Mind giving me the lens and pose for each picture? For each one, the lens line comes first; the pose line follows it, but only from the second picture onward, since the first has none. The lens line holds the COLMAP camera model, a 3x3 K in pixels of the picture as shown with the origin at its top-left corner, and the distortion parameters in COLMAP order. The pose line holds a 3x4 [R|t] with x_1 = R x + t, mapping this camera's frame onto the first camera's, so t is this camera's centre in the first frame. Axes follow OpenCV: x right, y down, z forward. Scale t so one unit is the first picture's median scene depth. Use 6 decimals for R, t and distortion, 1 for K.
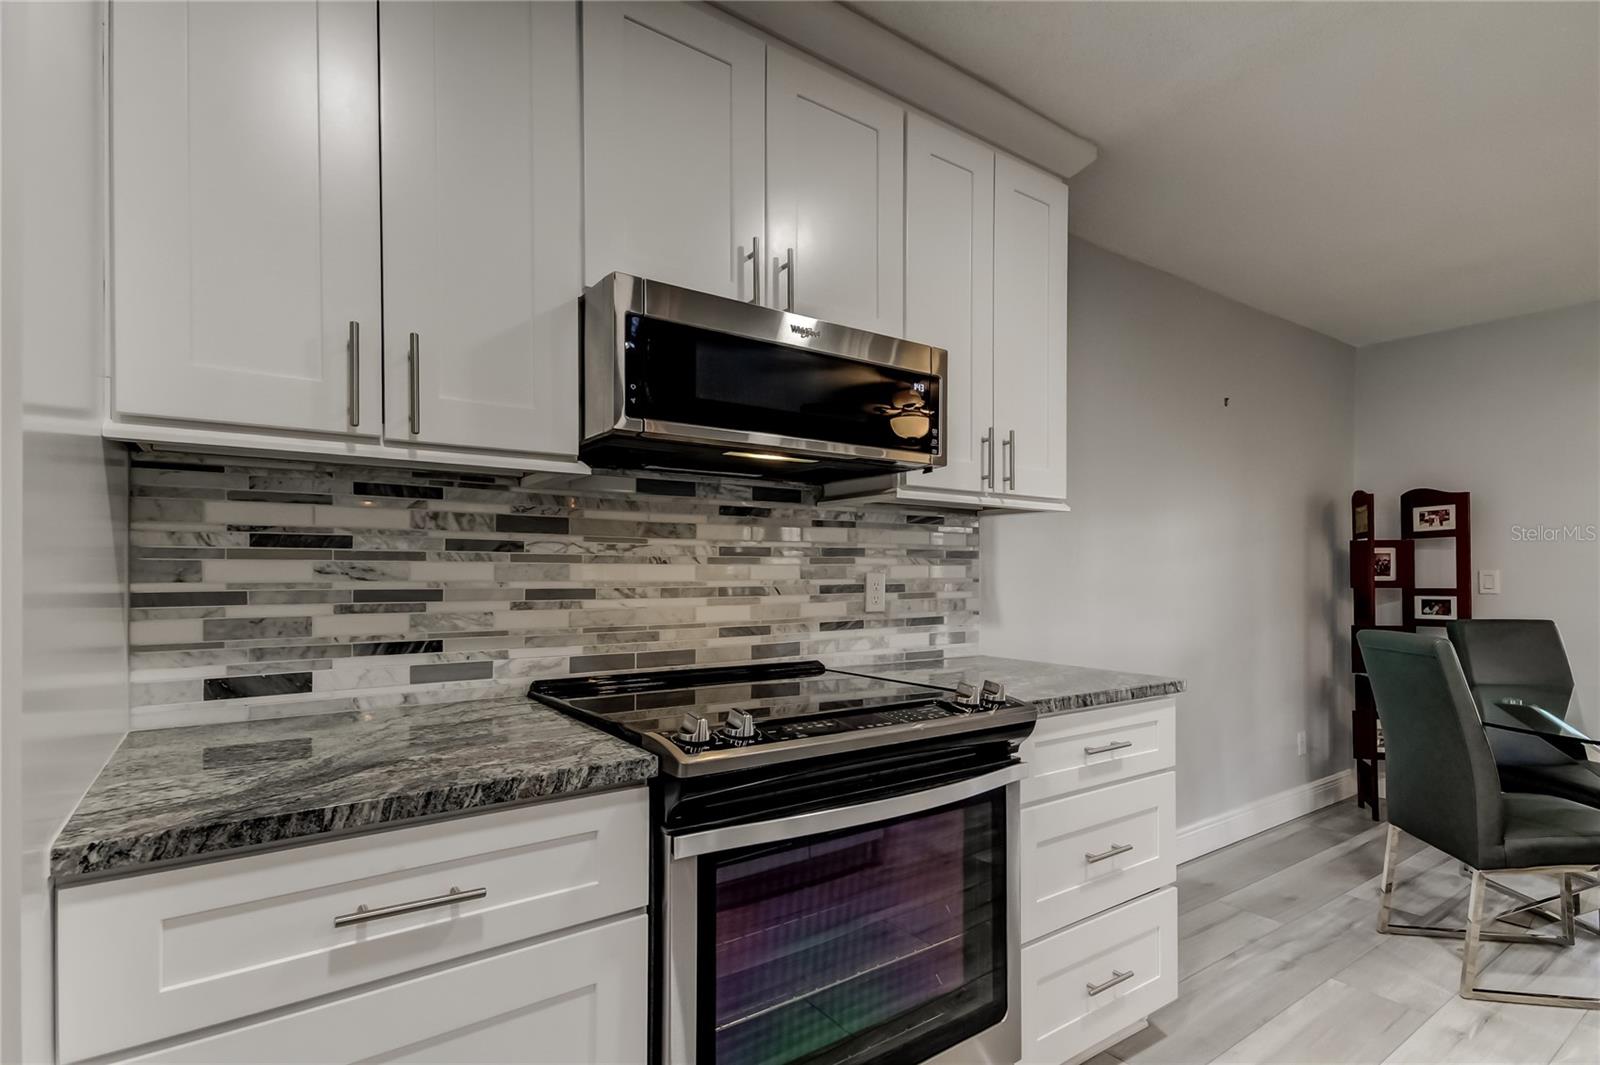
lens RADIAL K [[761.6, 0, 821.4], [0, 761.6, 570.0], [0, 0, 1]] dist [0.020411, 0.000772]
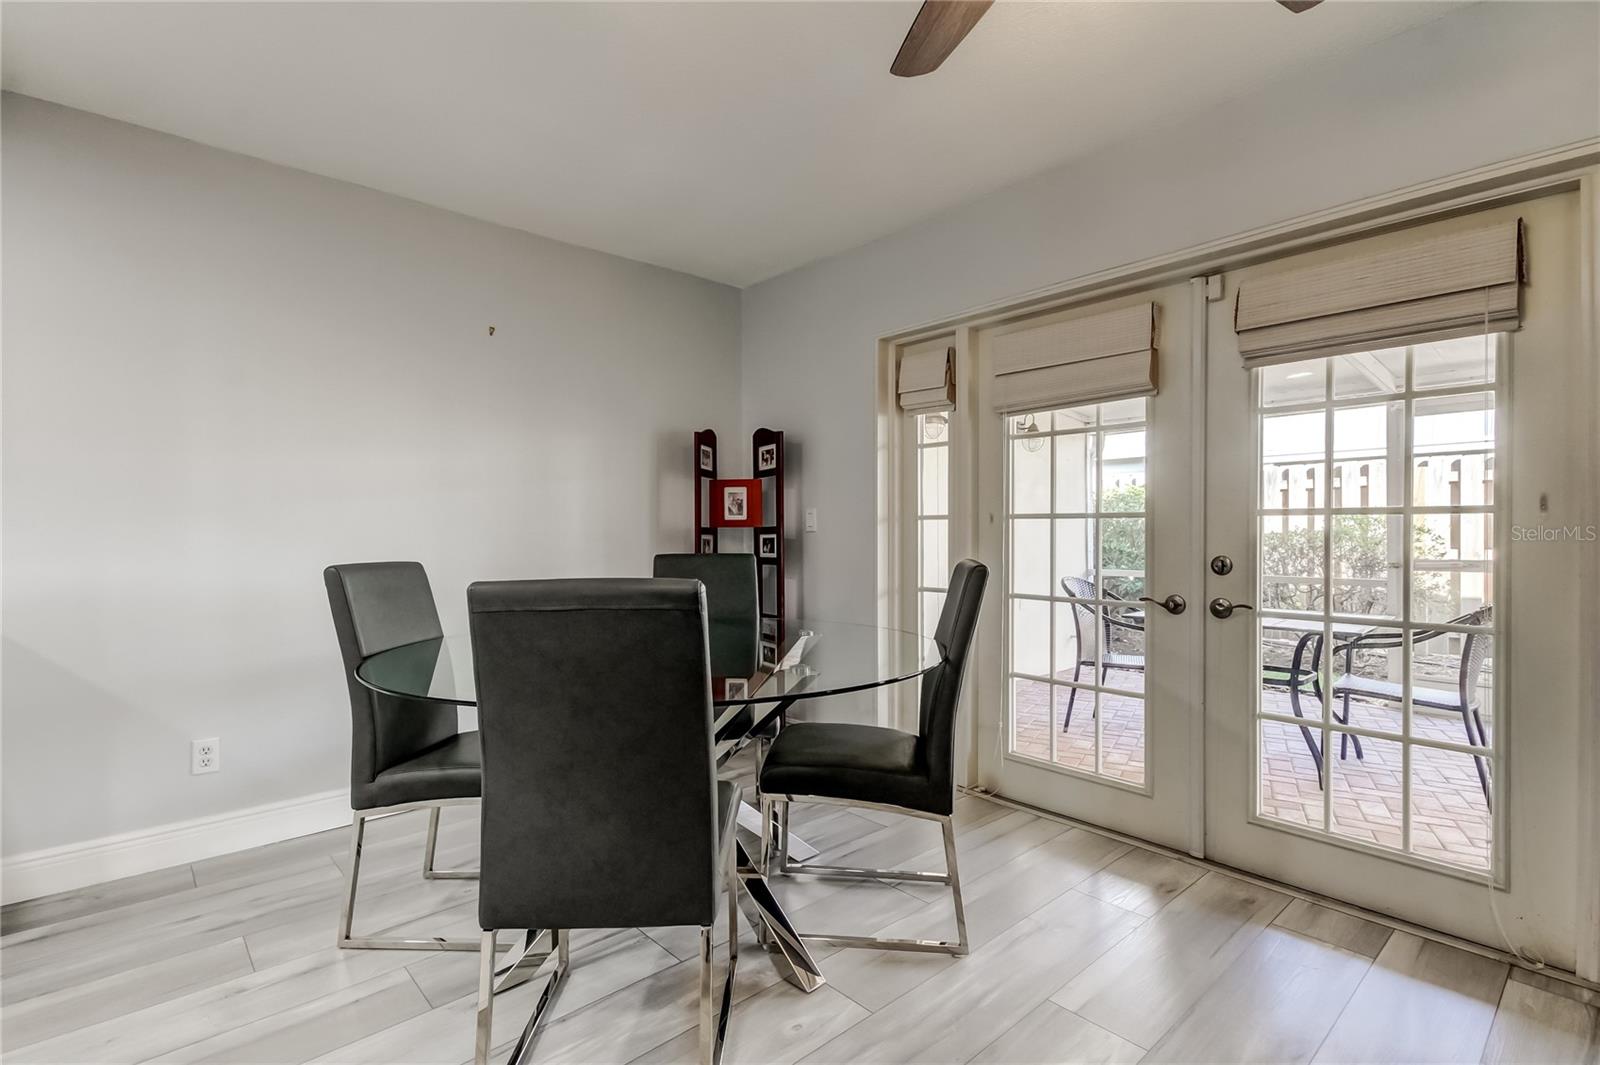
lens RADIAL K [[761.6, 0, 804.9], [0, 761.6, 550.5], [0, 0, 1]] dist [0.020411, 0.000772]
pose [[0.989829, -0.009285, 0.141960, 1.319782], [0.004856, 0.999491, 0.031517, 0.045131], [-0.142181, -0.030507, 0.989371, -0.021178]]
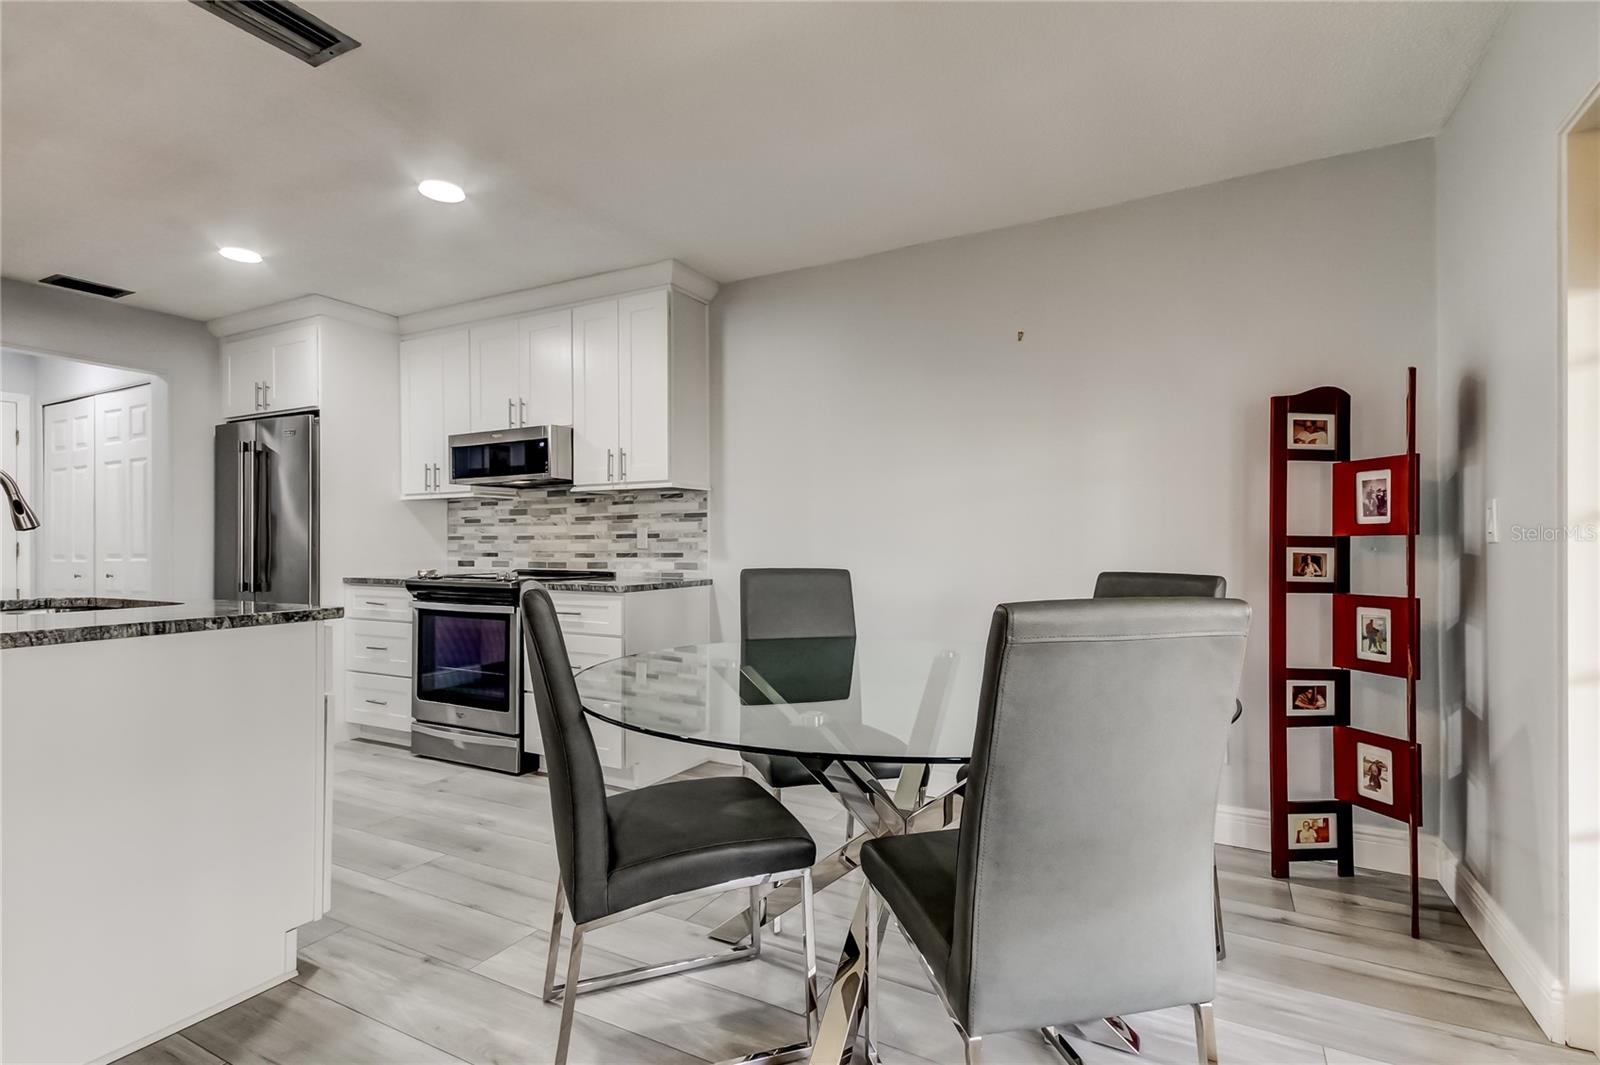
lens RADIAL K [[761.6, 0, 792.4], [0, 761.6, 541.7], [0, 0, 1]] dist [0.020411, 0.000772]
pose [[0.438915, -0.007280, -0.898499, 2.112939], [0.006135, 0.999968, -0.005105, 0.055636], [0.898508, -0.003272, 0.438946, 0.568928]]
